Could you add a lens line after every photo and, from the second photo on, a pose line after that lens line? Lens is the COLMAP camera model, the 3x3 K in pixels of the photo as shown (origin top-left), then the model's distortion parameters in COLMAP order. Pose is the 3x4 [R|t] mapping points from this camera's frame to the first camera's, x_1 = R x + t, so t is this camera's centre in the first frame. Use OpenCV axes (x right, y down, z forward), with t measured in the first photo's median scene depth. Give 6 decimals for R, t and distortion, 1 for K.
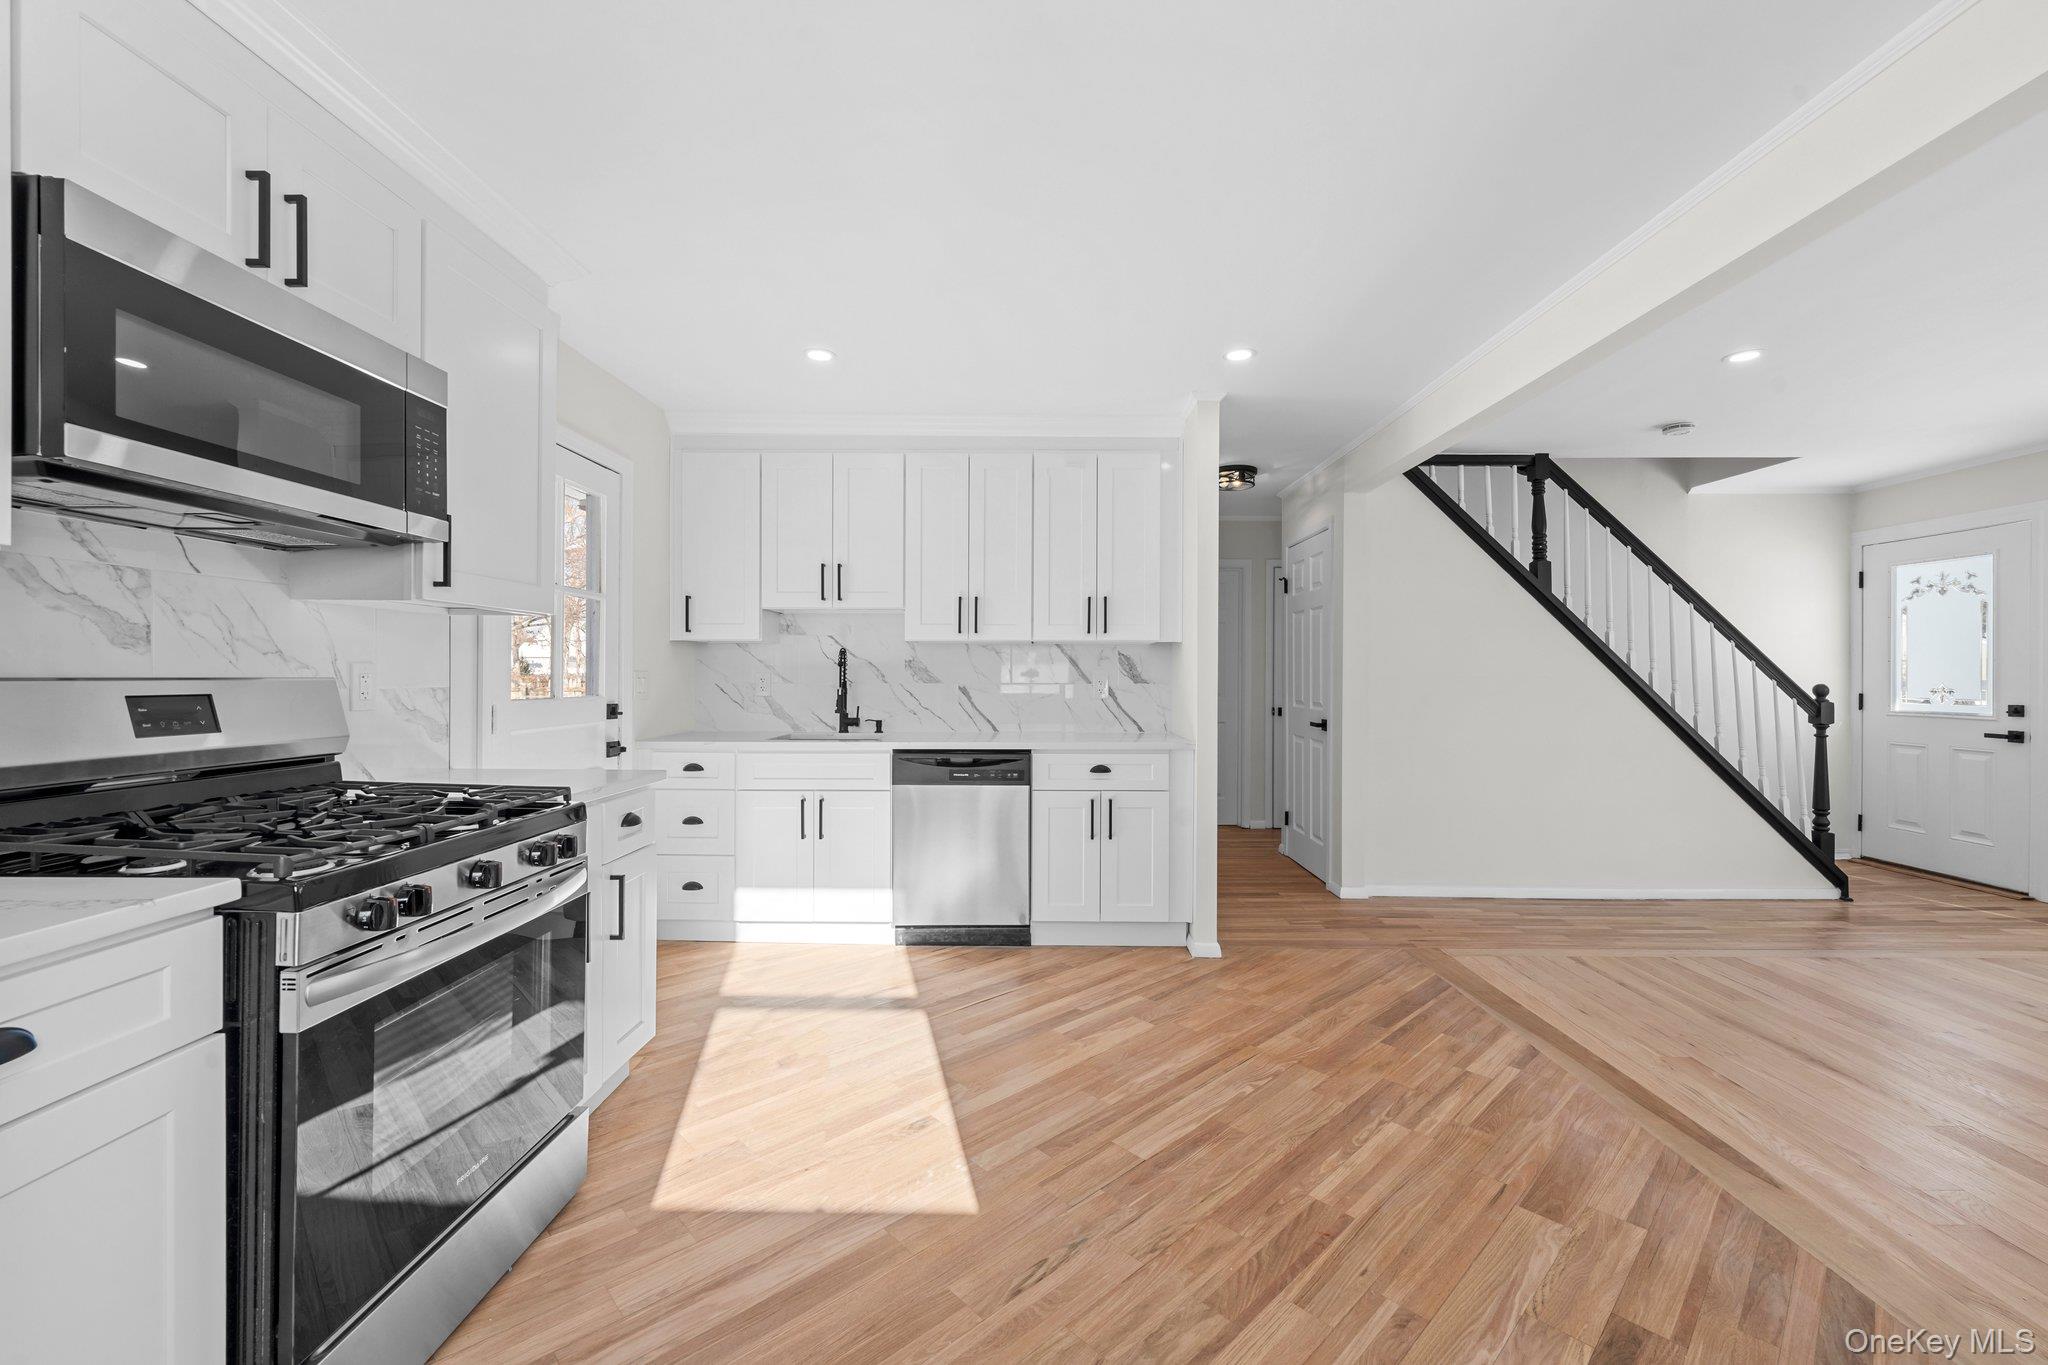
lens RADIAL K [[824.3, 0, 1024.8], [0, 824.3, 677.6], [0, 0, 1]] dist [0.000506, -0.000489]
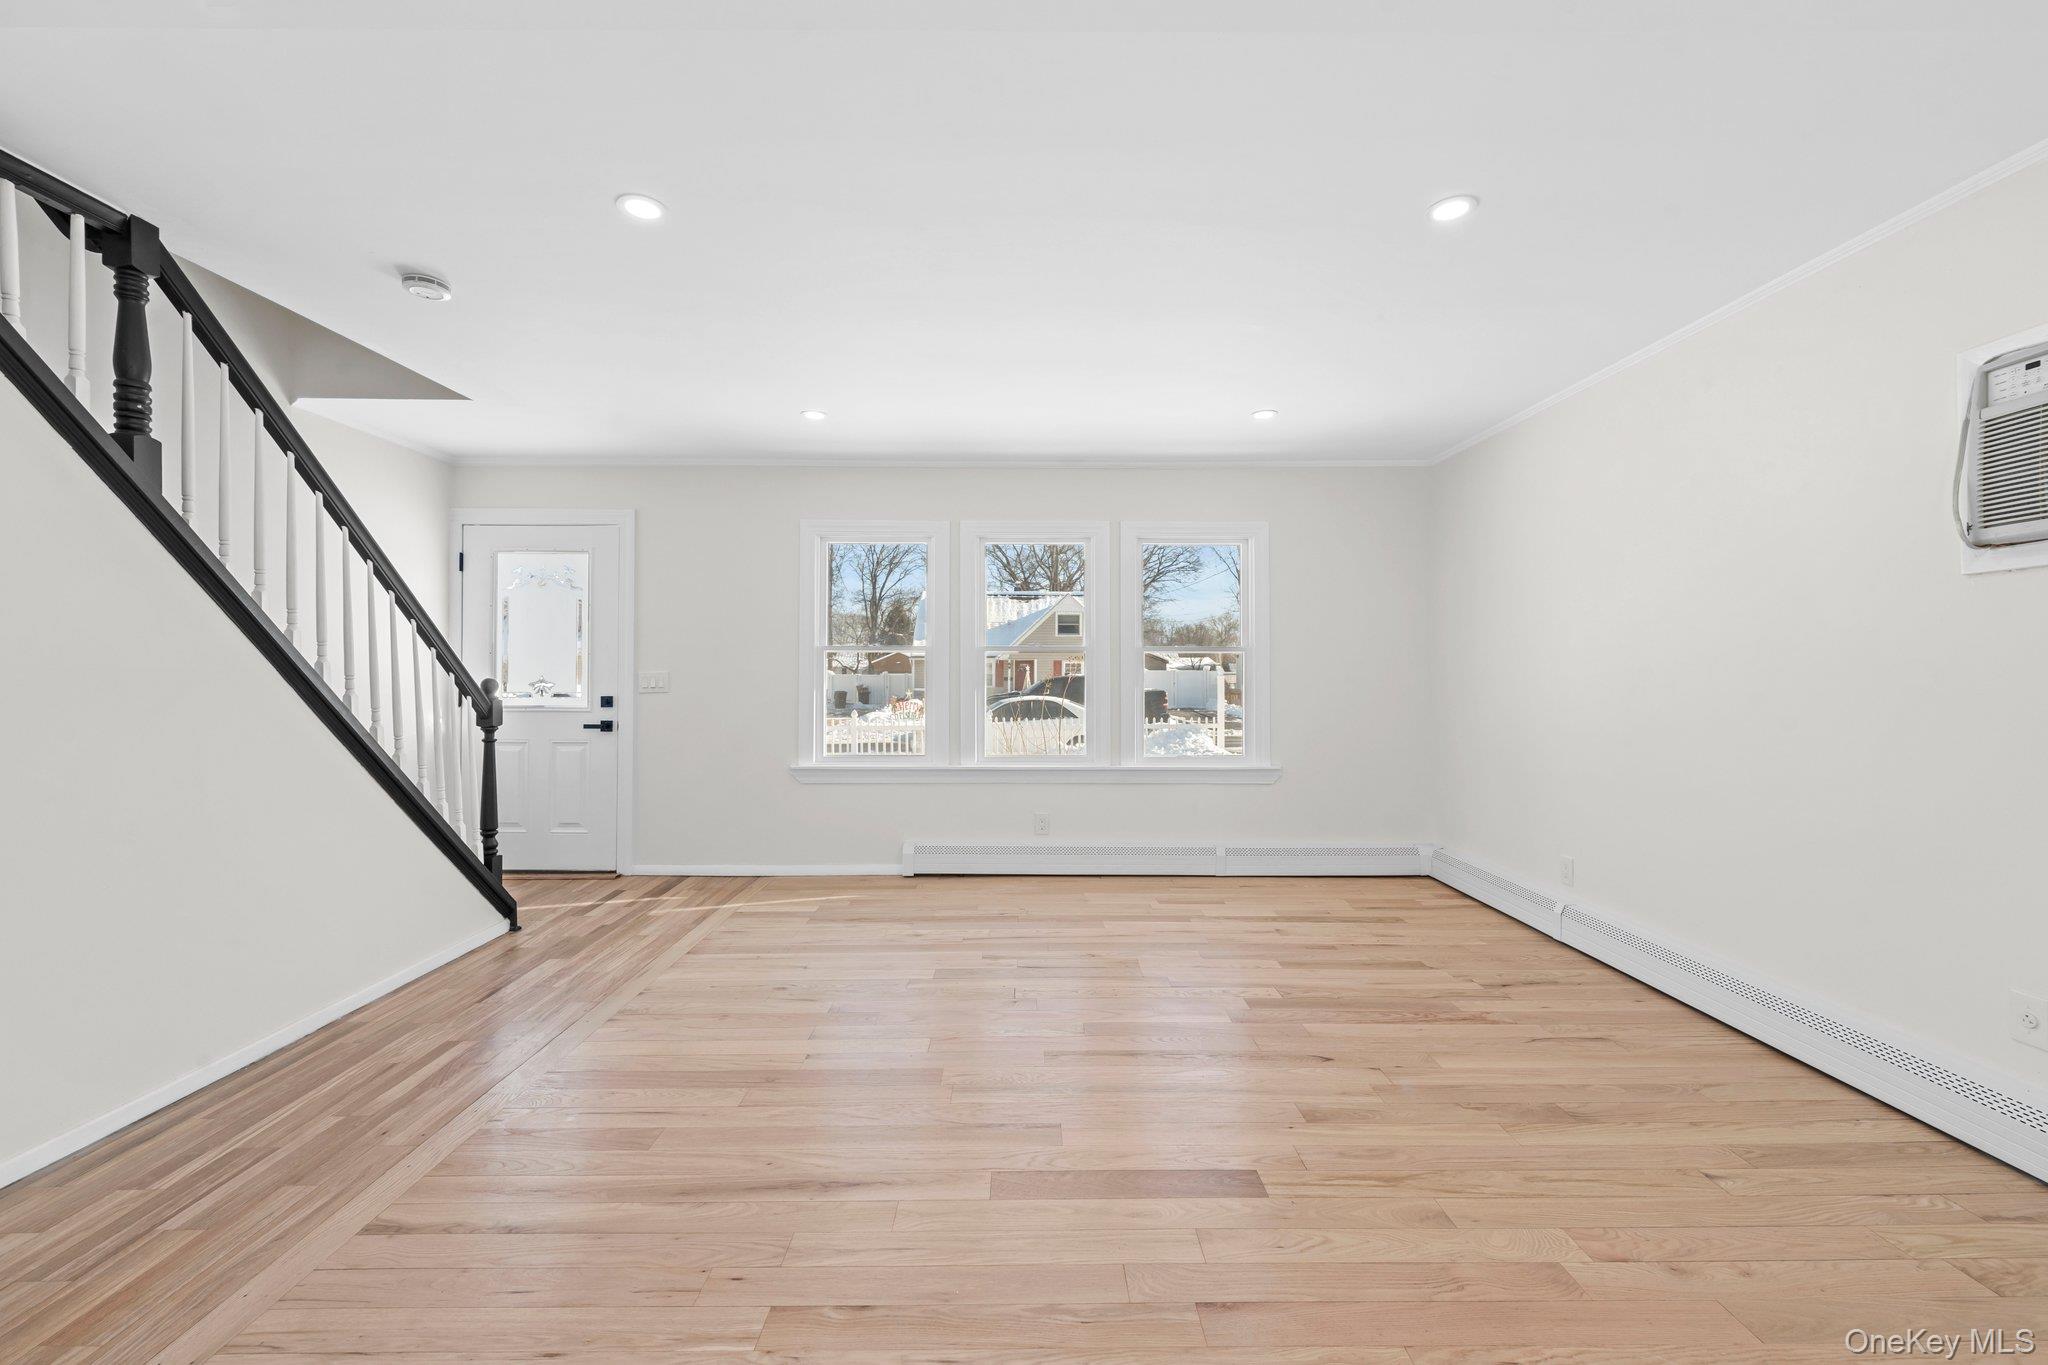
lens RADIAL K [[827.9, 0, 1028.8], [0, 827.9, 664.3], [0, 0, 1]] dist [-0.000827, -0.001027]
pose [[-0.022907, 0.006459, 0.999717, 0.151228], [0.004310, 0.999970, -0.006362, 0.001476], [-0.999728, 0.004163, -0.022934, 0.606576]]
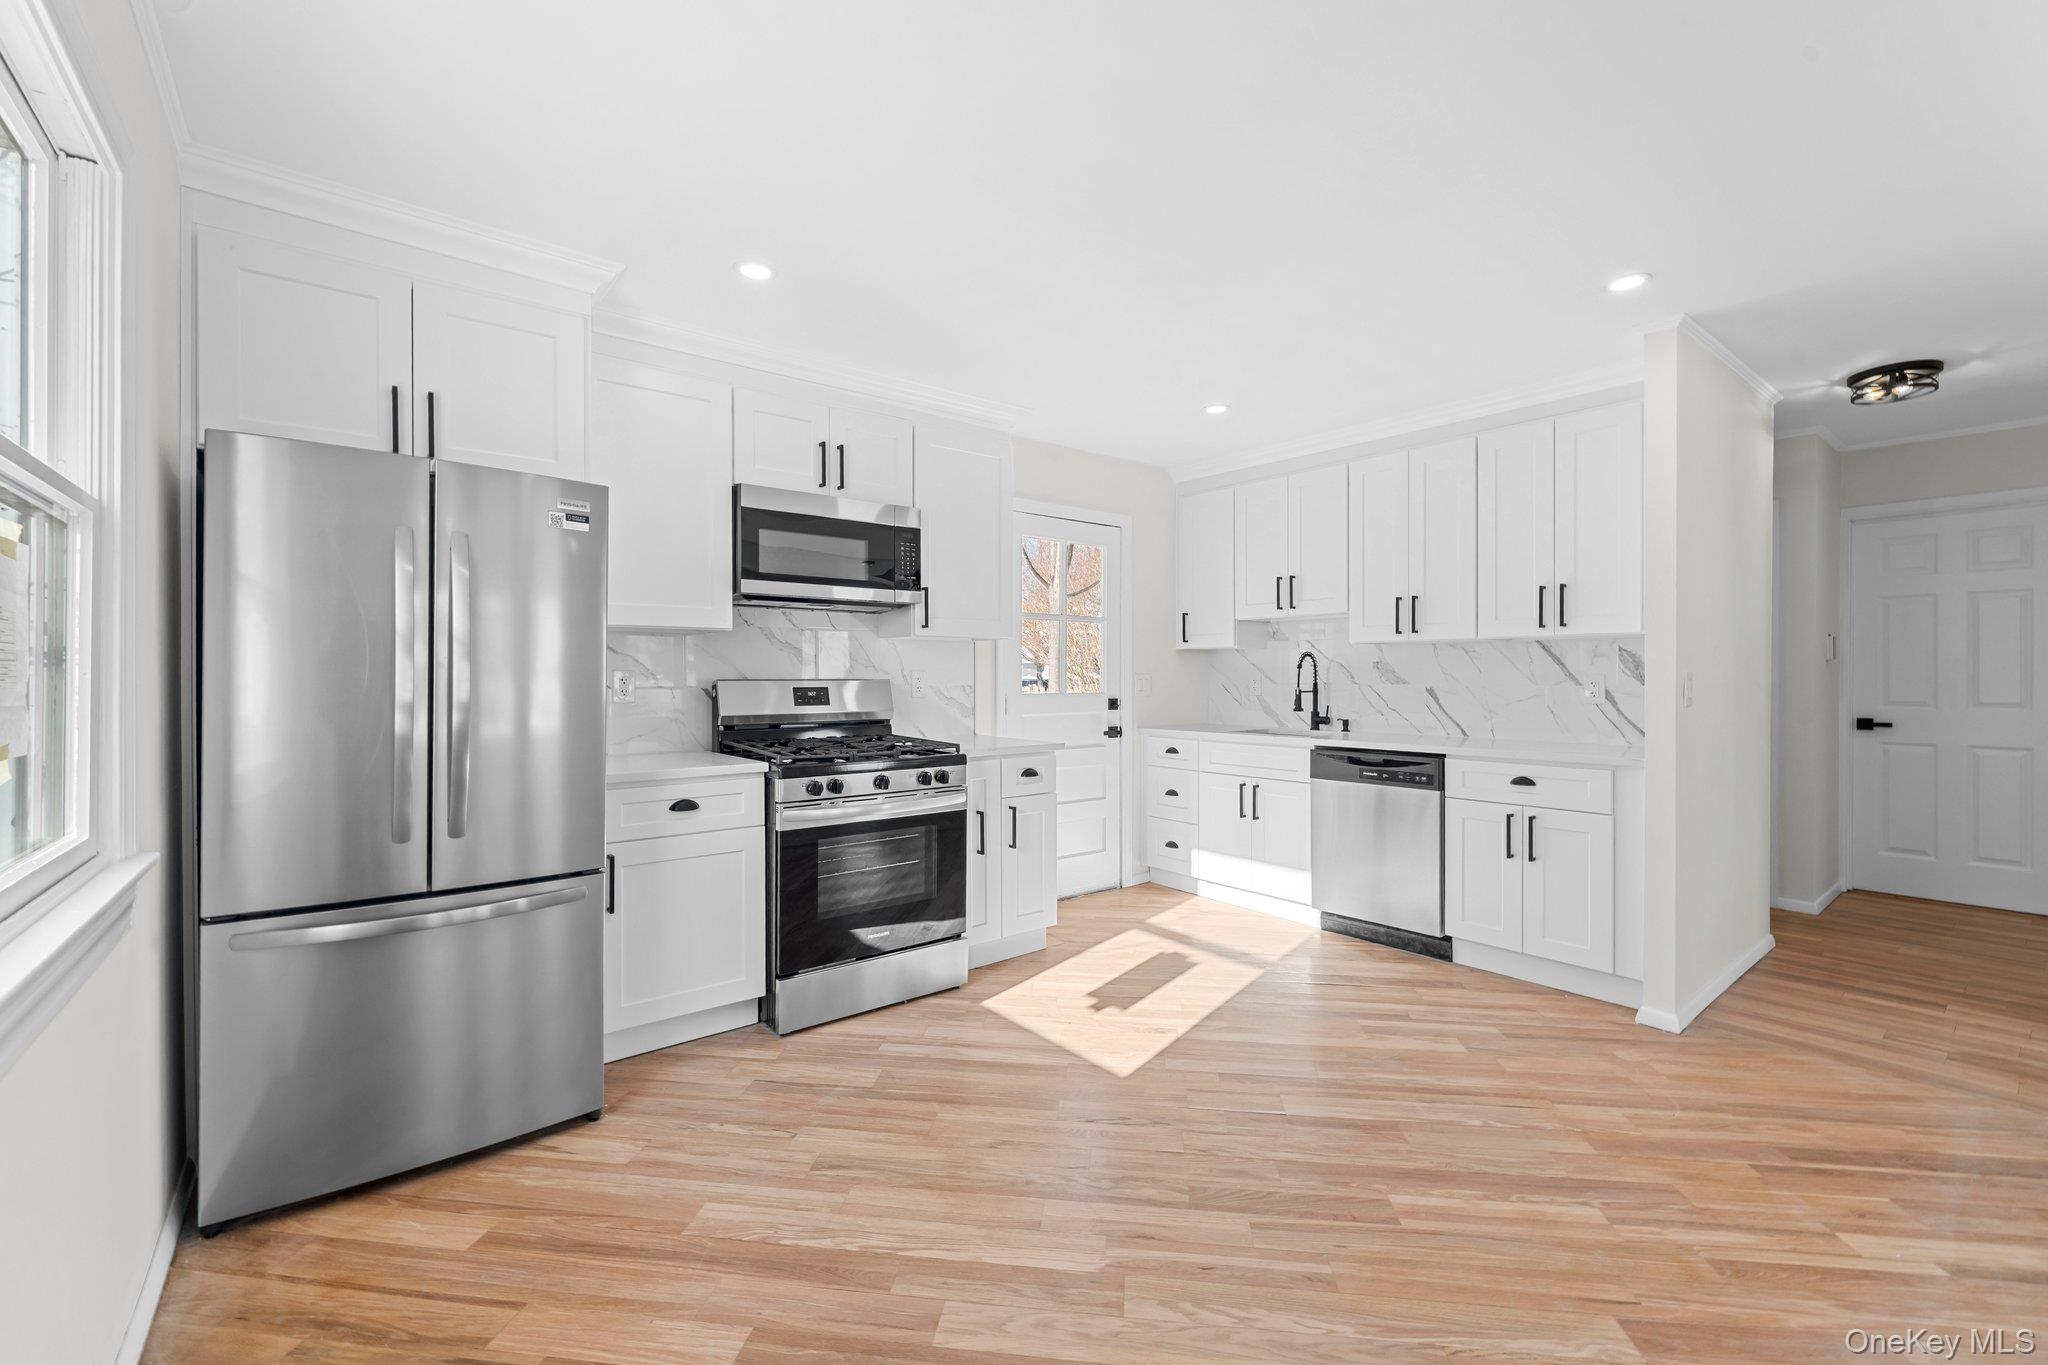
lens RADIAL K [[849.8, 0, 1025.2], [0, 849.8, 676.8], [0, 0, 1]] dist [-0.001710, -0.000194]
pose [[0.634505, -0.004024, -0.772908, 0.470417], [0.001353, 0.999991, -0.004096, 0.001480], [0.772918, 0.001553, 0.634504, 0.003375]]
